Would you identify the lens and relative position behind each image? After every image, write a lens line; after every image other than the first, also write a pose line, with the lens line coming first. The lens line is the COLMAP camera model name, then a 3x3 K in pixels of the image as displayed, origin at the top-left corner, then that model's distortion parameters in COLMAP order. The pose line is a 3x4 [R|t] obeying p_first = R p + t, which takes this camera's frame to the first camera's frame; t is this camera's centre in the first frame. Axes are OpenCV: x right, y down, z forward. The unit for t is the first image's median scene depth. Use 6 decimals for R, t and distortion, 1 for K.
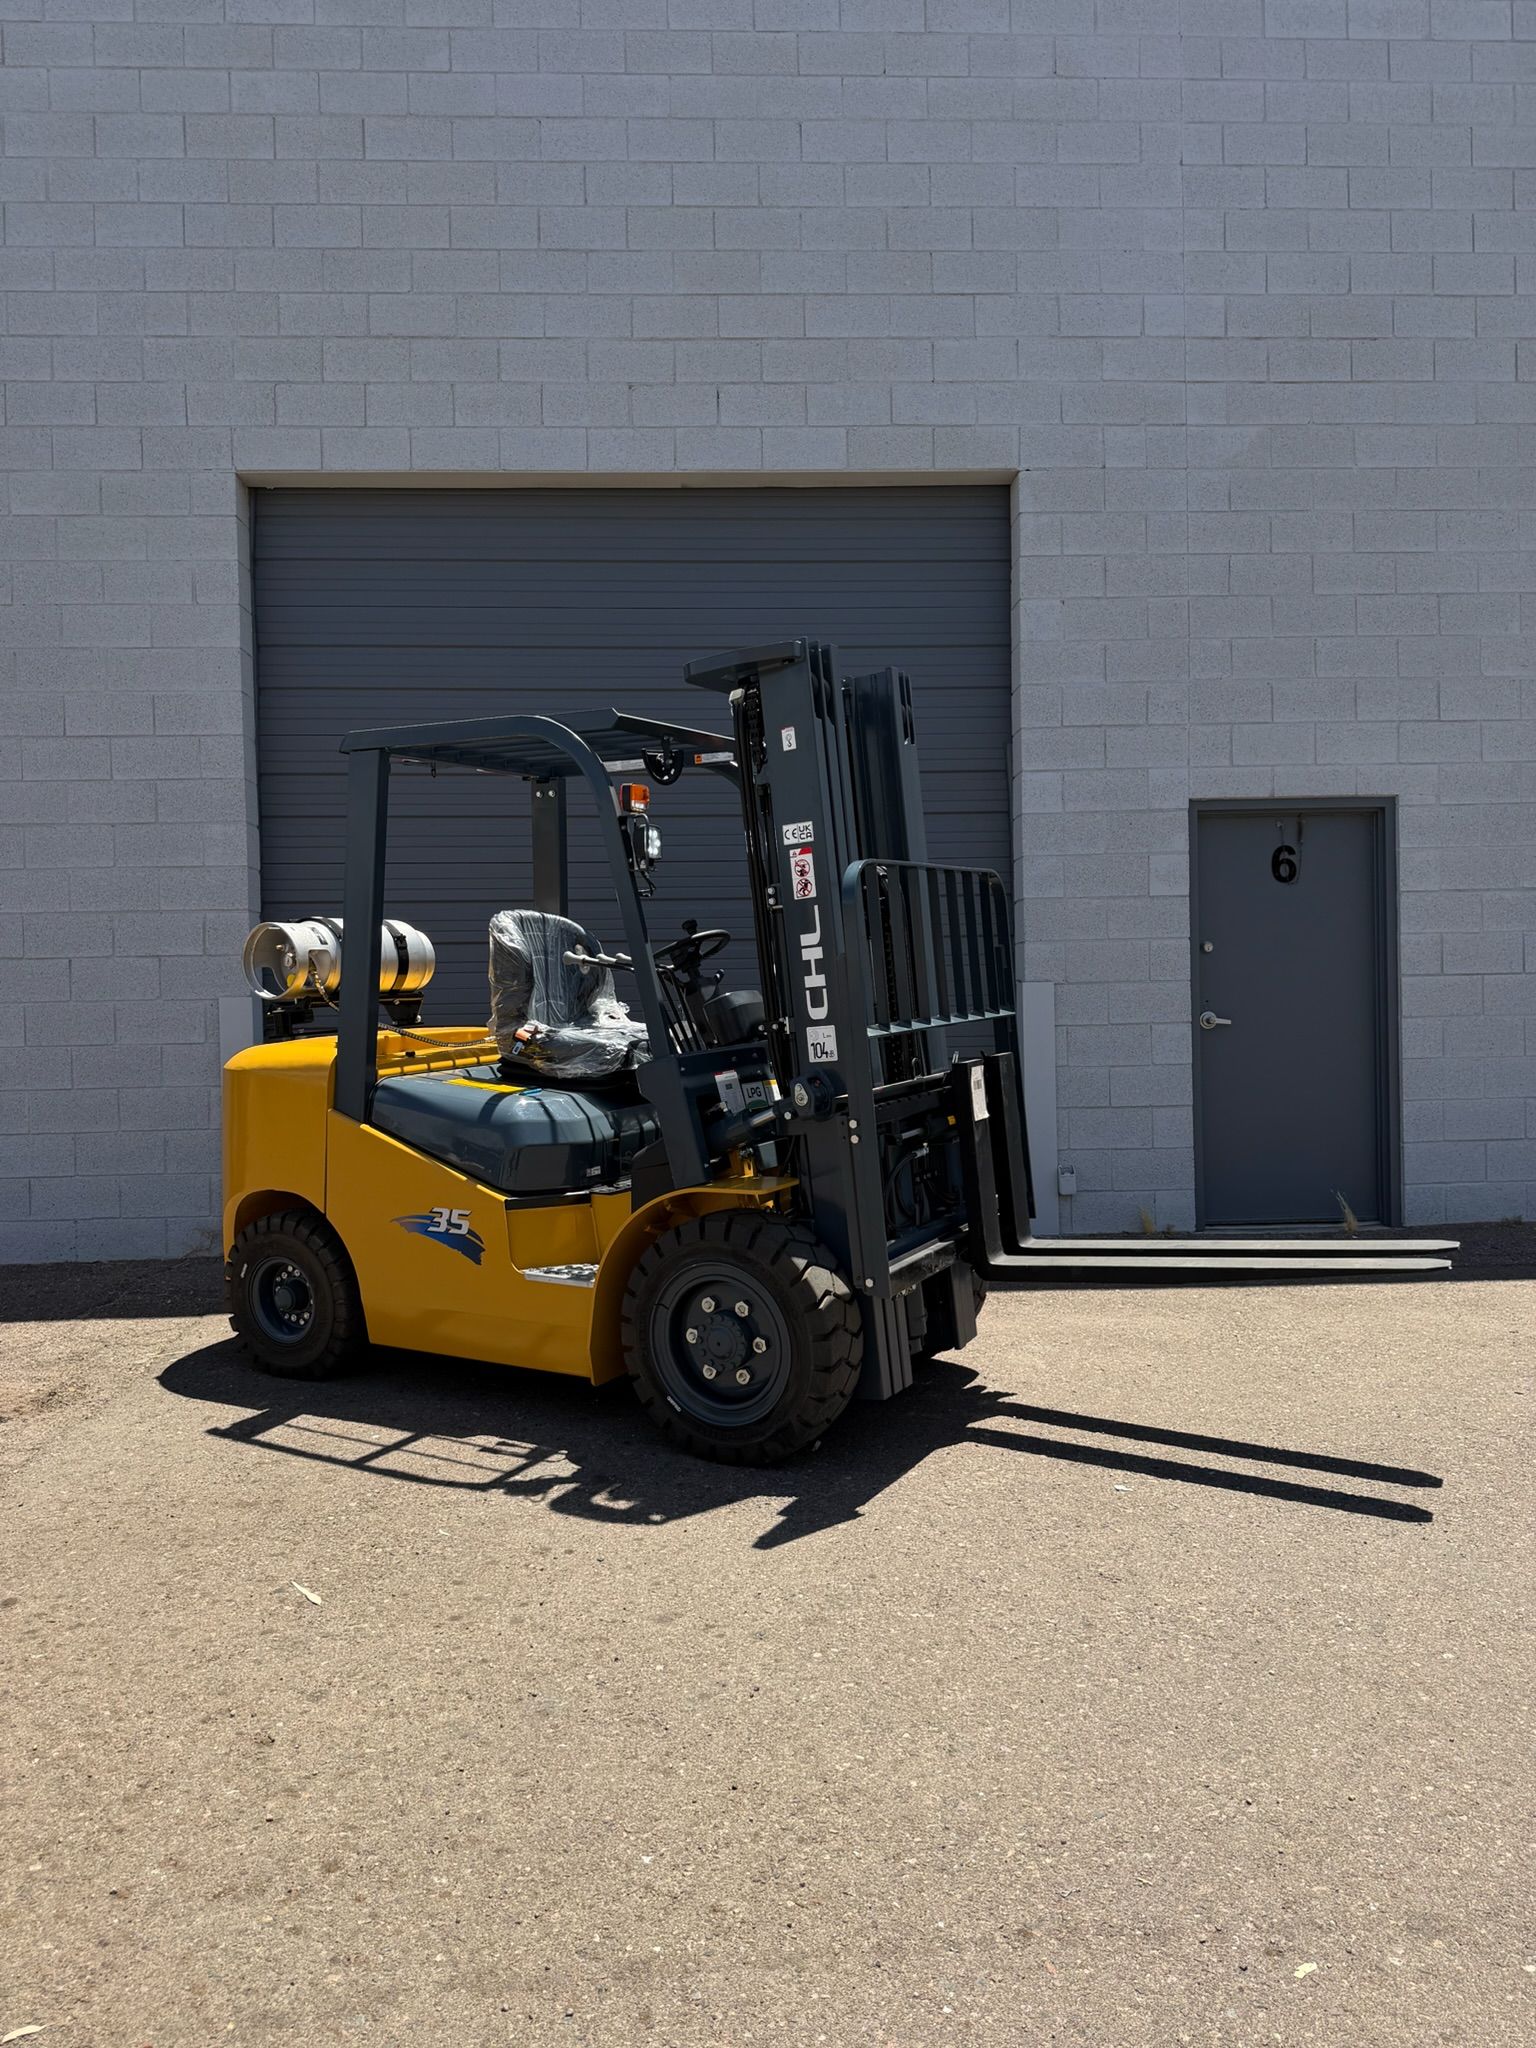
lens RADIAL K [[1499.8, 0, 768.0], [0, 1499.8, 1024.0], [0, 0, 1]] dist [0.007620, -0.011077]
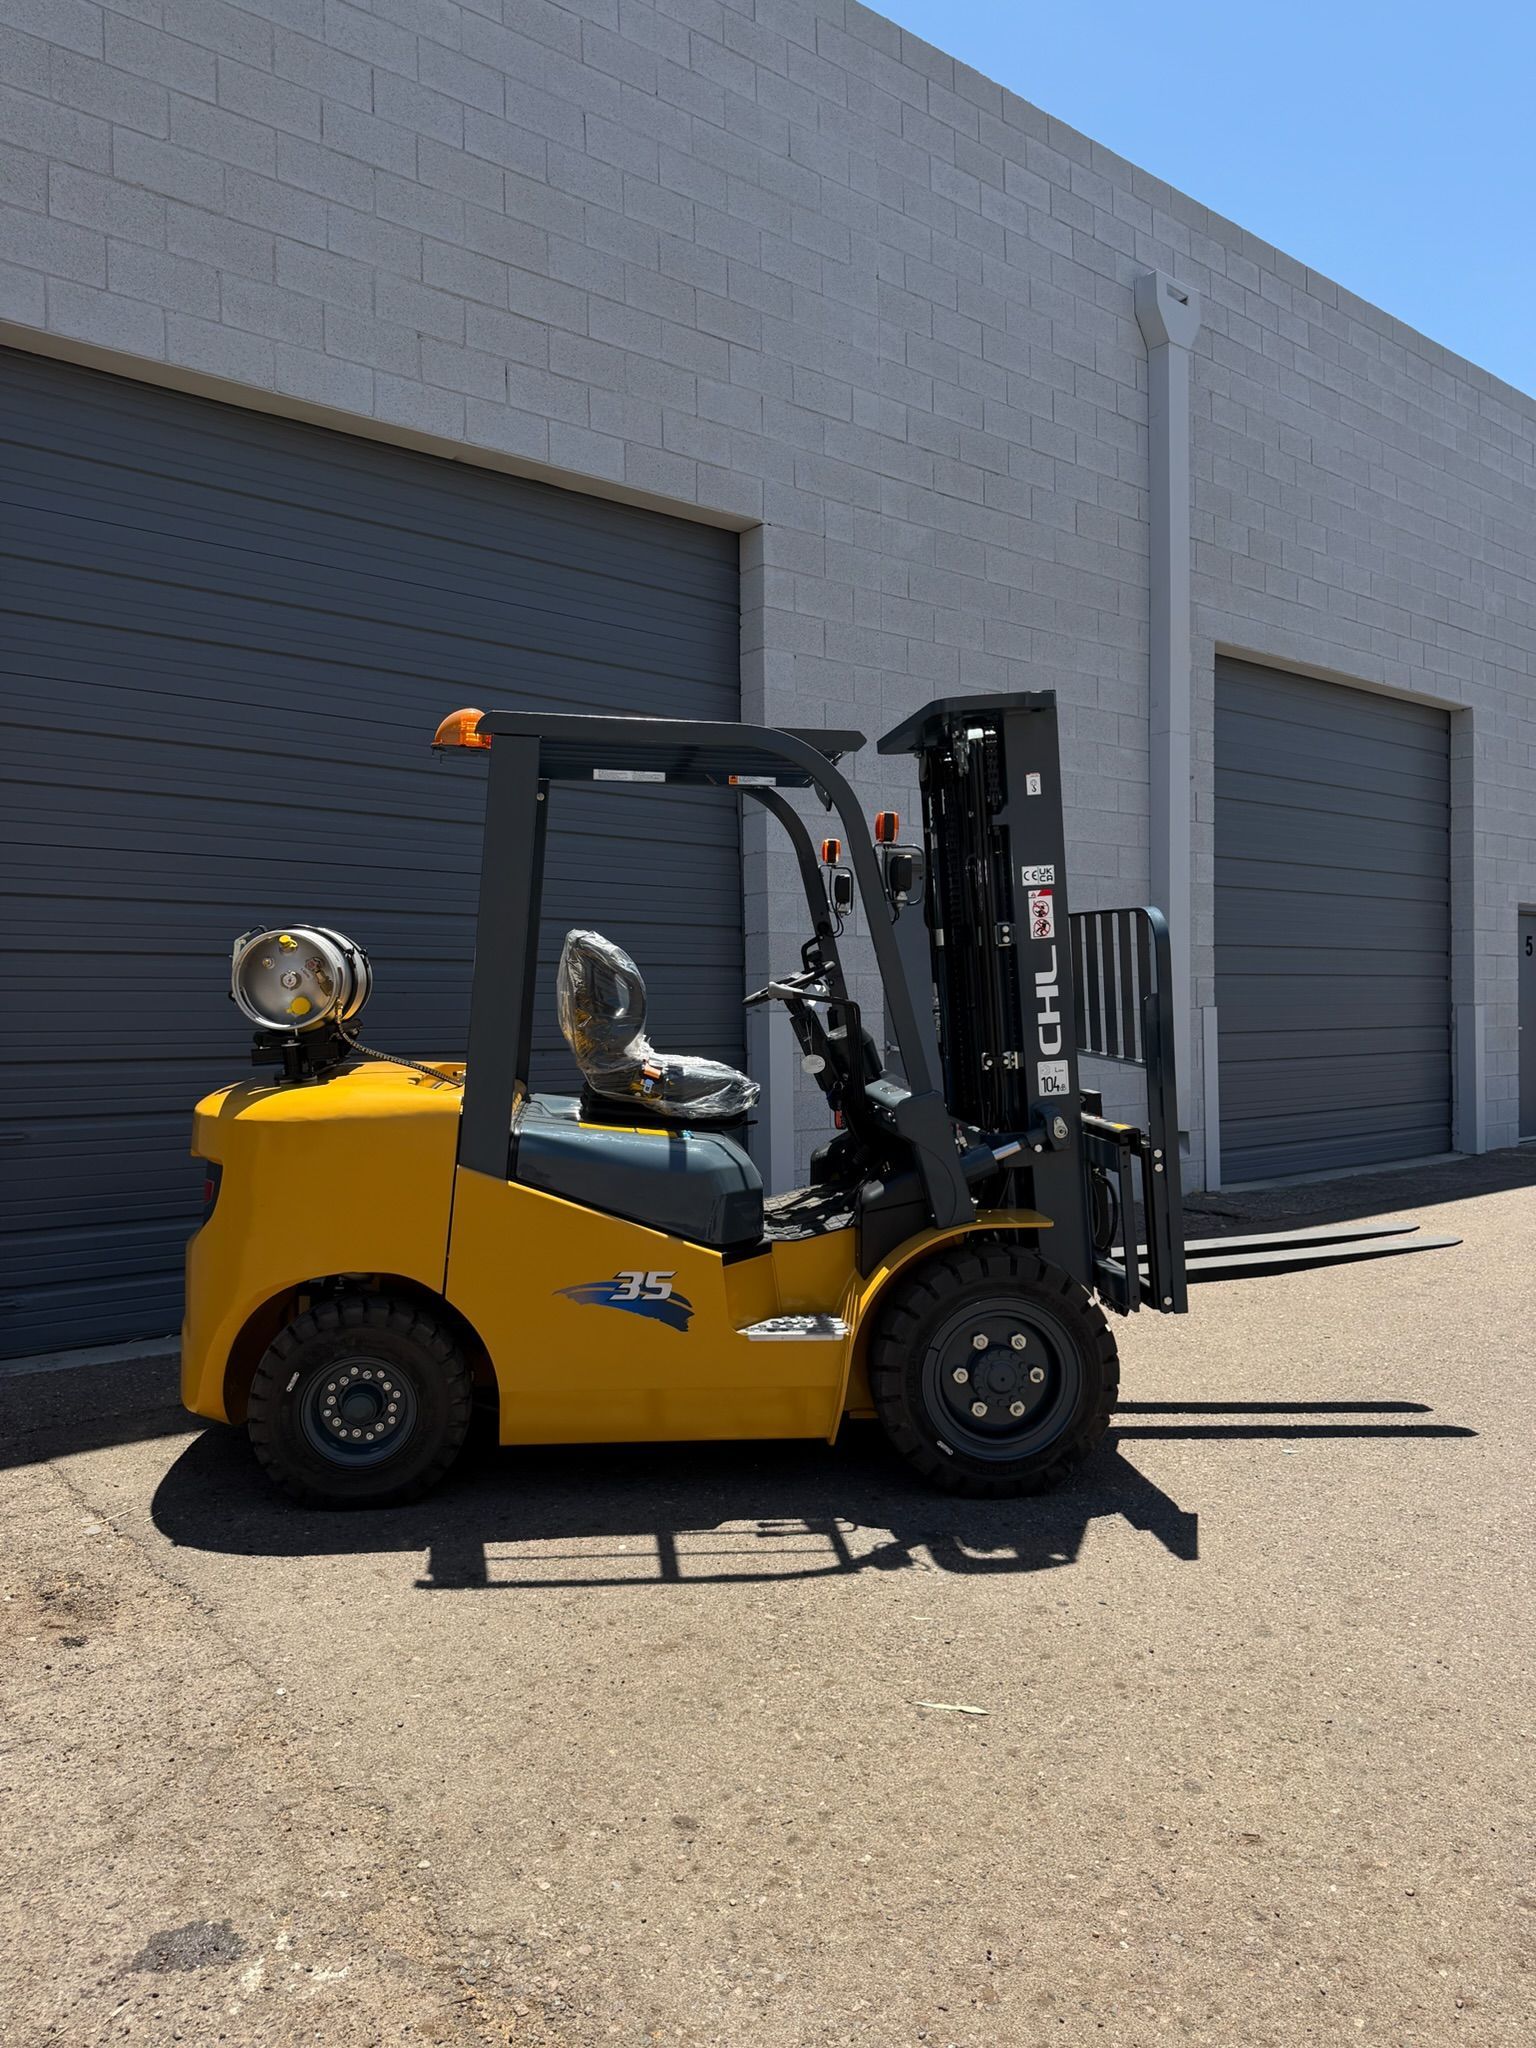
lens RADIAL K [[1506.3, 0, 744.3], [0, 1506.3, 1019.5], [0, 0, 1]] dist [0.001750, -0.002502]
pose [[0.794752, 0.009025, 0.606867, -0.765171], [0.000454, 0.999880, -0.015464, -0.011220], [-0.606934, 0.012566, 0.794653, 0.291863]]
